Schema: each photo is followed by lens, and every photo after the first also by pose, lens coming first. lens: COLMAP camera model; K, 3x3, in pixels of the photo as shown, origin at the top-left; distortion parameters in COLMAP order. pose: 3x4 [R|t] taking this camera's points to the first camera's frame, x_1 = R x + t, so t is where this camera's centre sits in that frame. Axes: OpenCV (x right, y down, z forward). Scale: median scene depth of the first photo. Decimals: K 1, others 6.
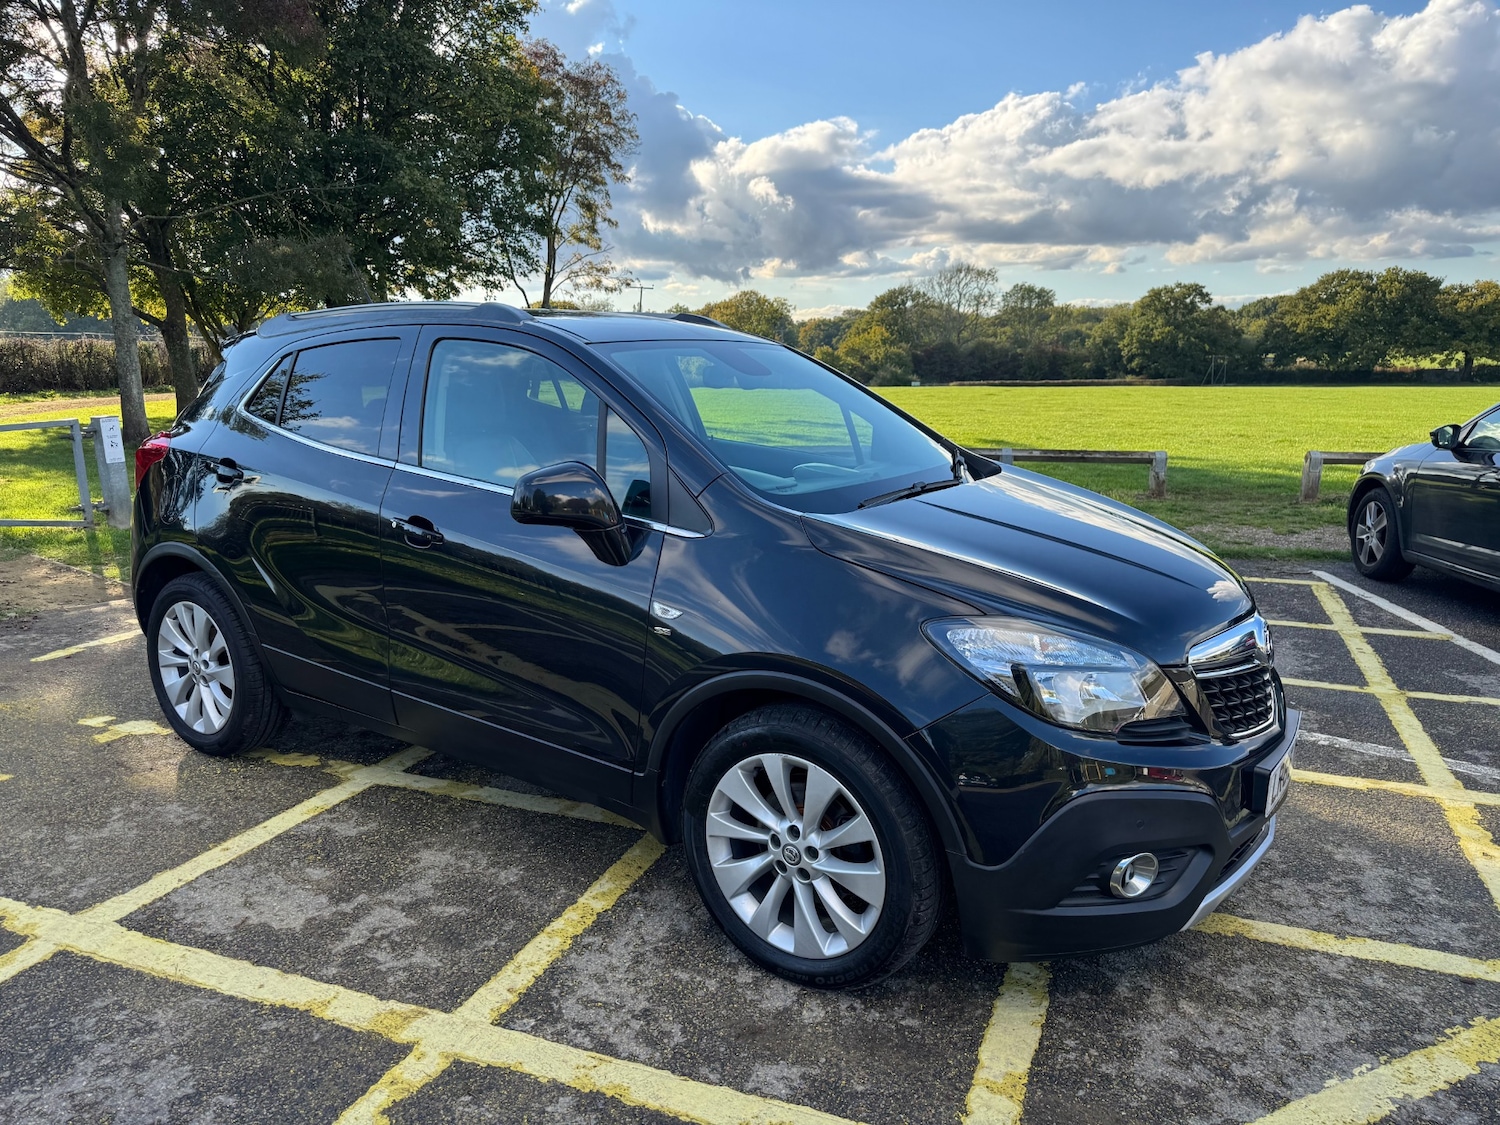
lens RADIAL K [[1051.0, 0, 742.4], [0, 1051.0, 578.5], [0, 0, 1]] dist [0.022564, -0.025094]
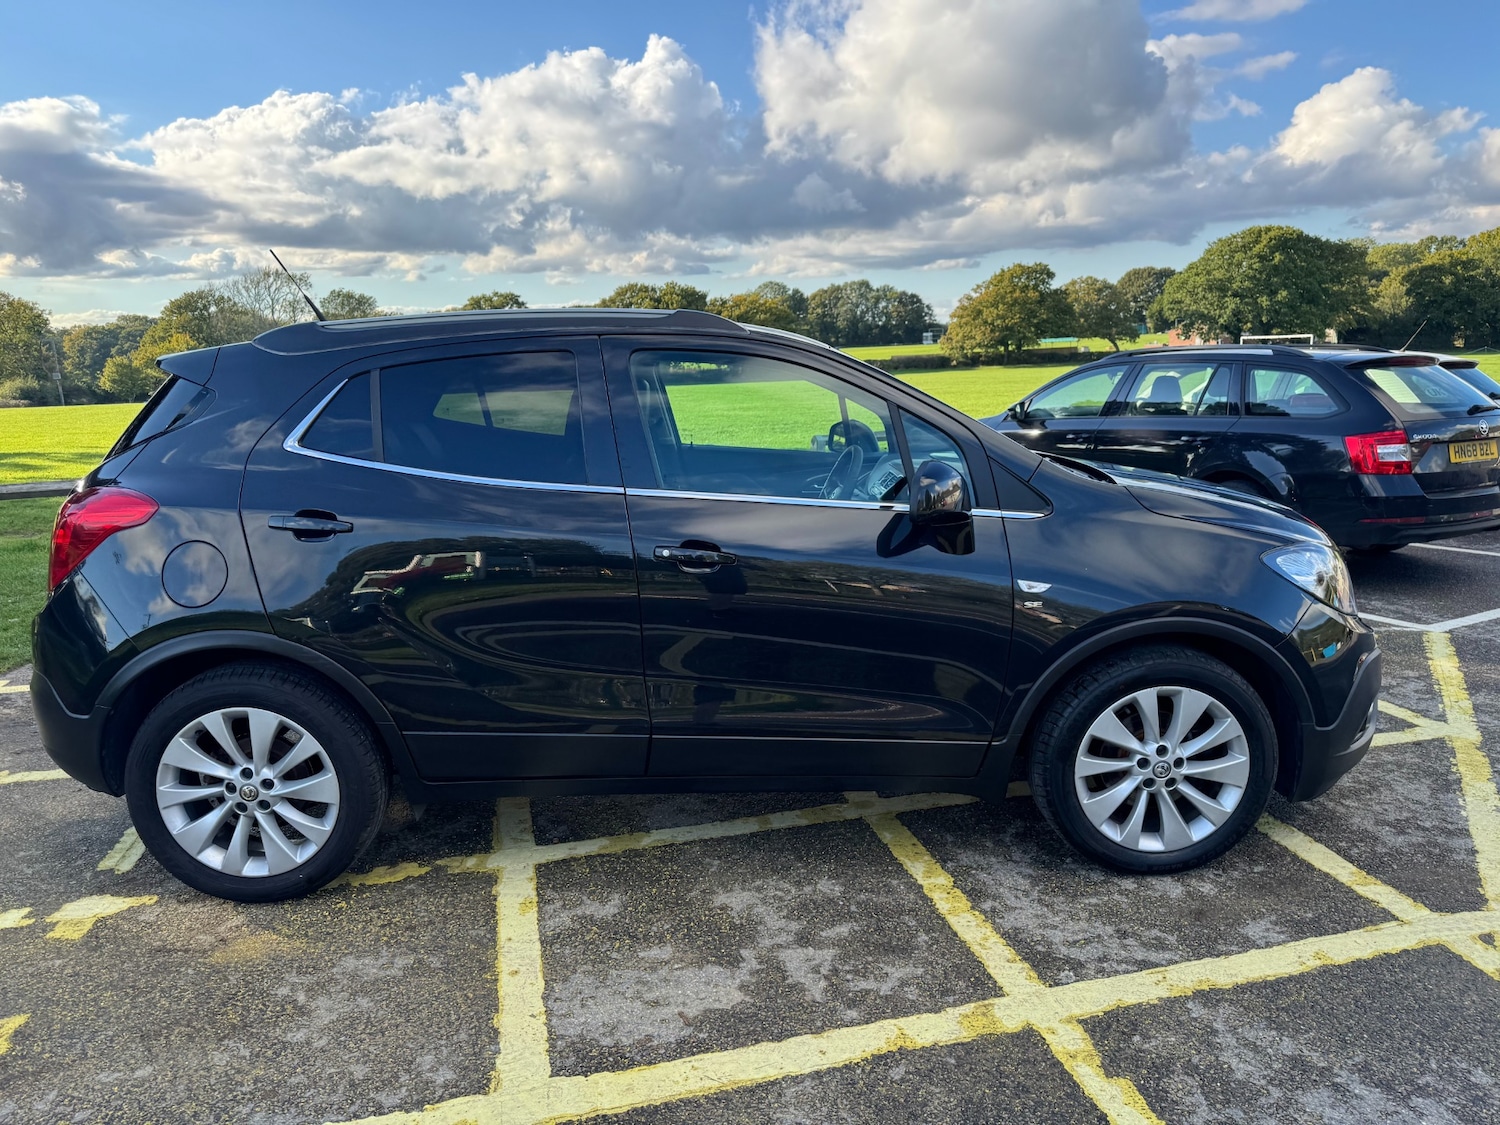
lens RADIAL K [[1059.4, 0, 750.0], [0, 1059.4, 562.5], [0, 0, 1]] dist [0.030111, -0.039820]
pose [[0.813573, -0.135018, 0.565570, -0.902819], [0.147860, 0.988733, 0.023342, -0.060725], [-0.562349, 0.064634, 0.824370, 0.227970]]
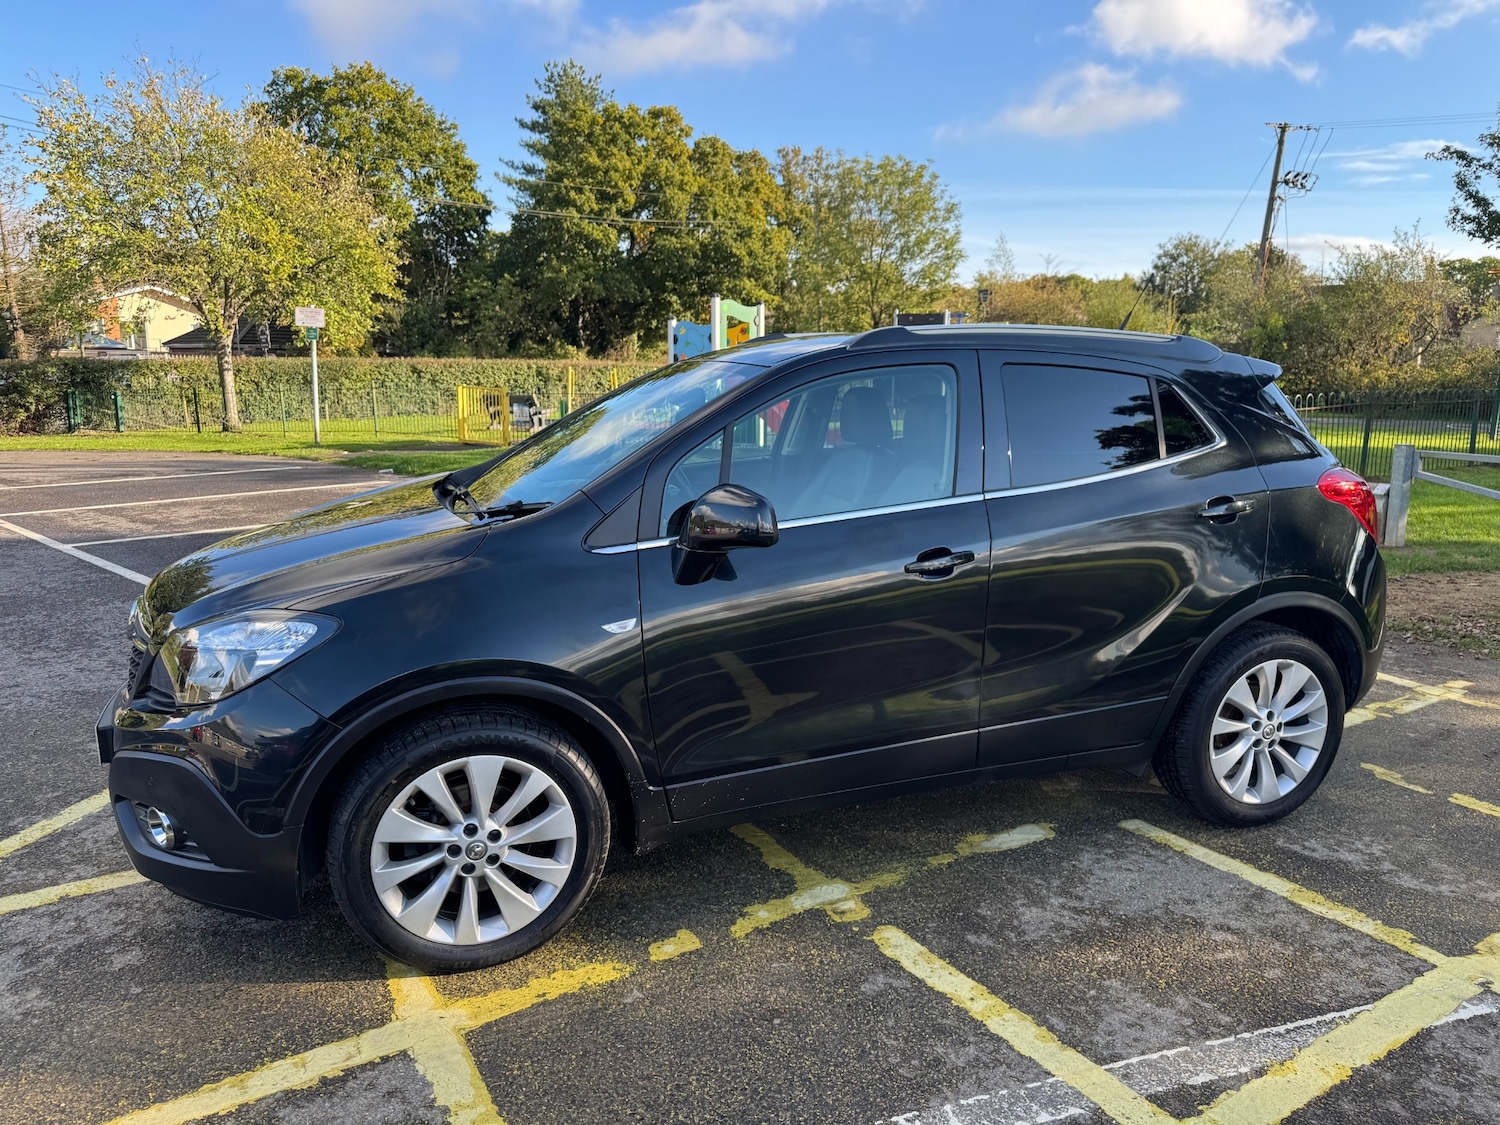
lens RADIAL K [[1055.6, 0, 745.8], [0, 1055.6, 572.3], [0, 0, 1]] dist [0.027408, -0.034652]
pose [[-0.593338, 0.151288, -0.790608, 0.977082], [-0.178255, 0.933099, 0.312332, -0.453671], [0.784968, 0.326249, -0.526676, 2.049730]]
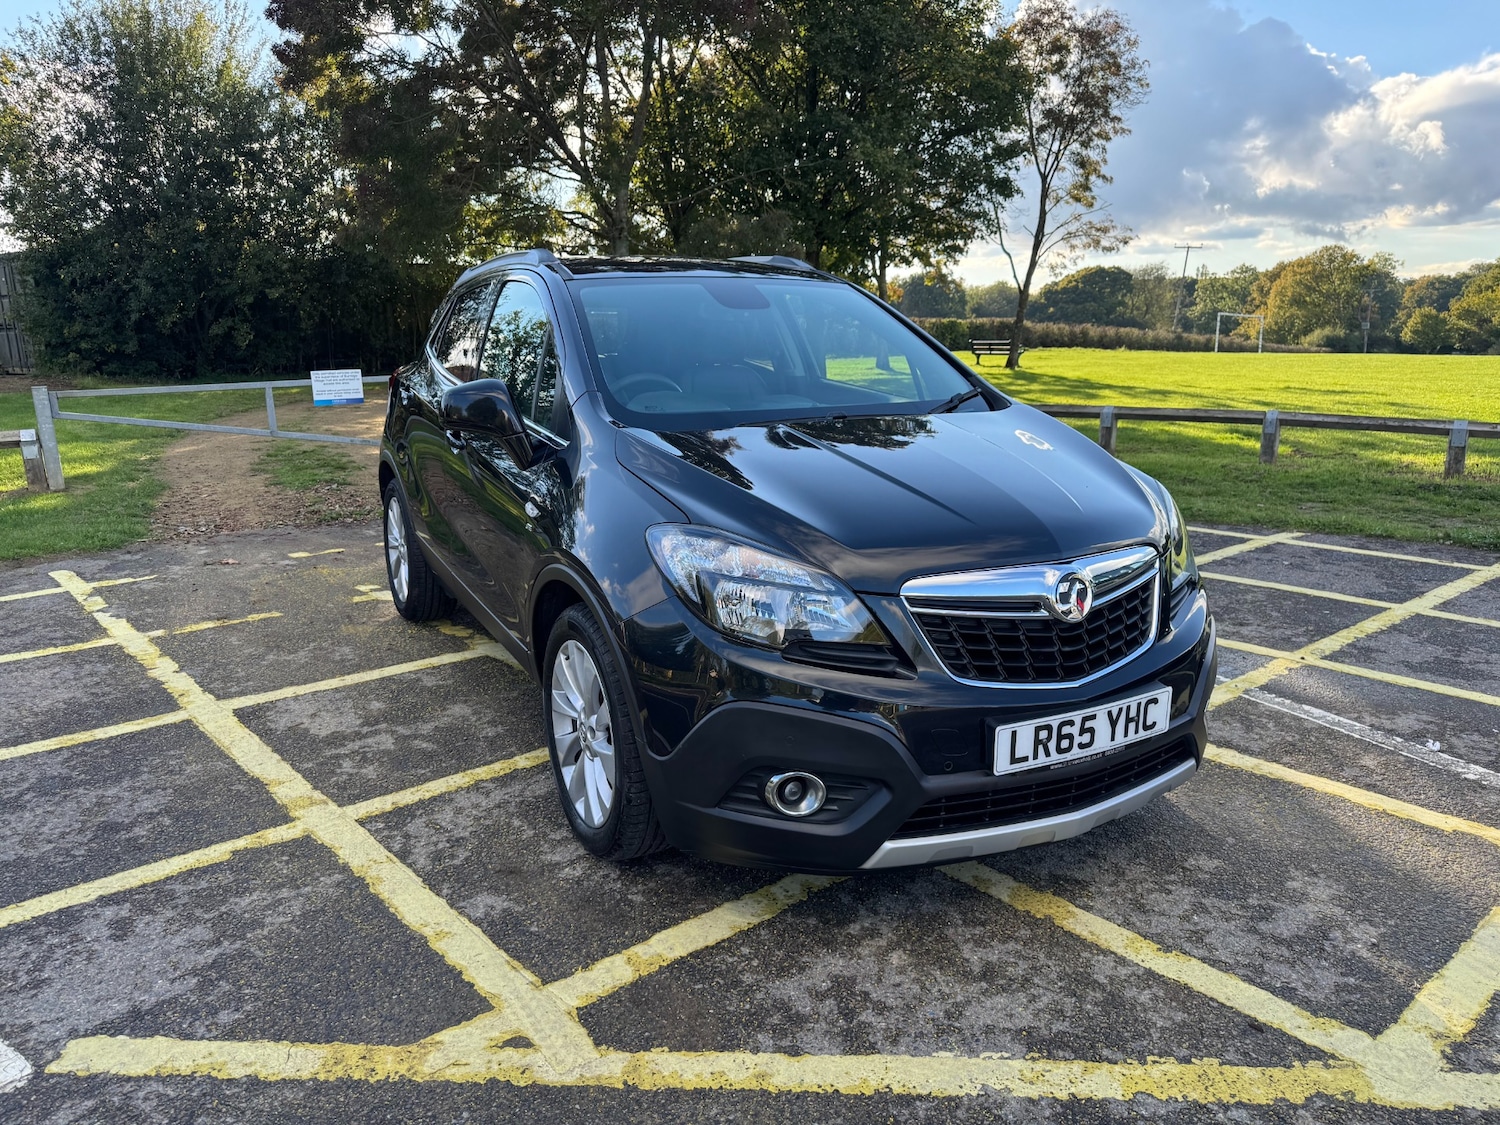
lens RADIAL K [[1059.4, 0, 750.0], [0, 1059.4, 562.5], [0, 0, 1]] dist [0.030111, -0.039820]
pose [[0.883342, 0.094362, -0.459134, 0.641874], [-0.089144, 0.995469, 0.033083, 0.028635], [0.460175, 0.011705, 0.887751, 0.076148]]
